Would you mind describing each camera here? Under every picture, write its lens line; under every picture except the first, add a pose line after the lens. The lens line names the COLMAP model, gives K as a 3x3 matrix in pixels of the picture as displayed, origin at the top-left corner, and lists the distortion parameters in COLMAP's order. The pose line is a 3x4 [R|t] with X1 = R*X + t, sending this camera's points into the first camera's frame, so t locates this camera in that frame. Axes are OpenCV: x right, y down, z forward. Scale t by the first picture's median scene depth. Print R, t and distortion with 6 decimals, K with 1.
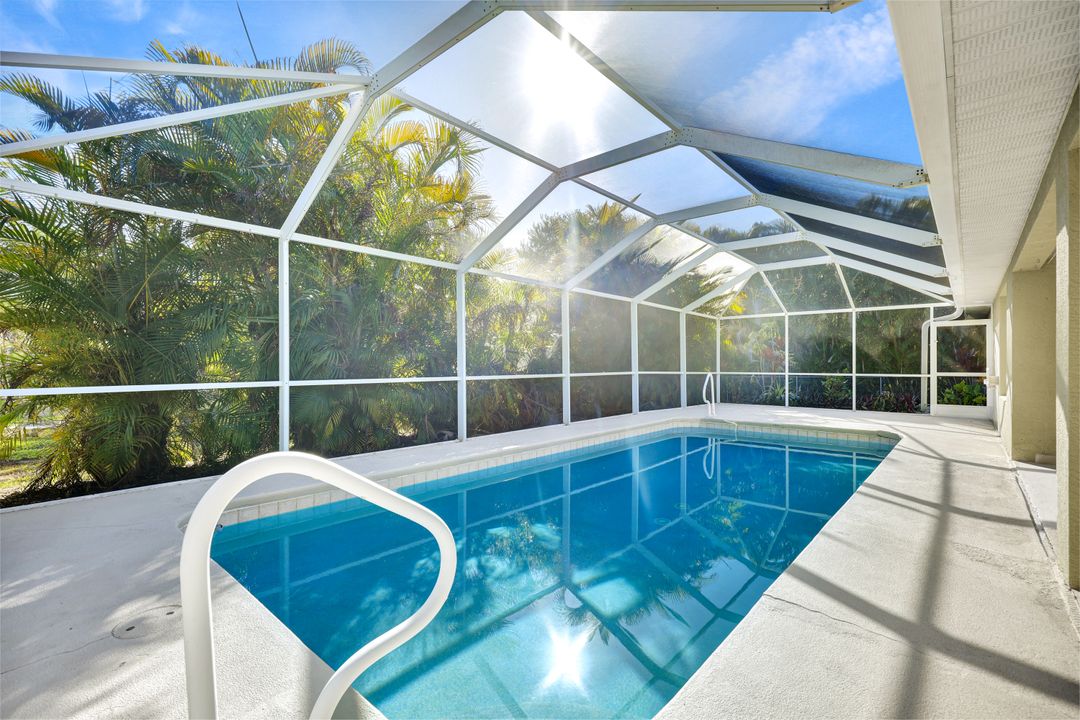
lens RADIAL K [[481.8, 0, 540.0], [0, 481.8, 360.0], [0, 0, 1]] dist [0.000335, -0.000094]
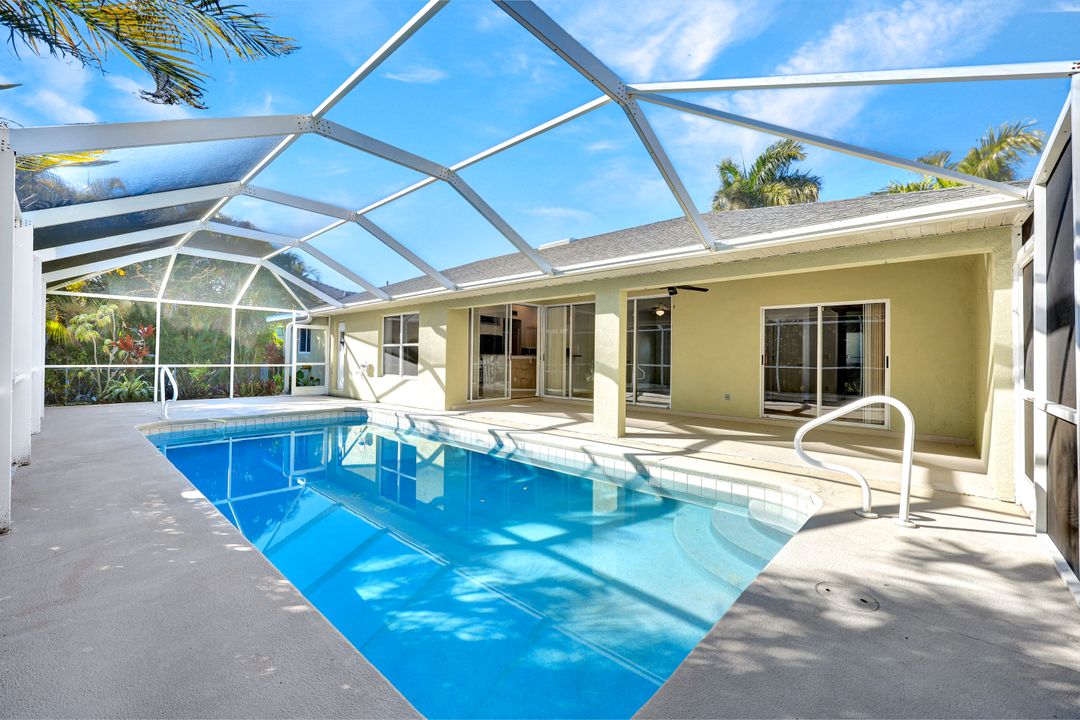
lens RADIAL K [[437.7, 0, 535.1], [0, 437.7, 359.0], [0, 0, 1]] dist [-0.002926, -0.000415]
pose [[-0.156388, 0.002062, 0.987693, -0.917256], [-0.027295, 0.999607, -0.006408, 0.008261], [-0.987318, -0.027961, -0.156271, 1.025455]]
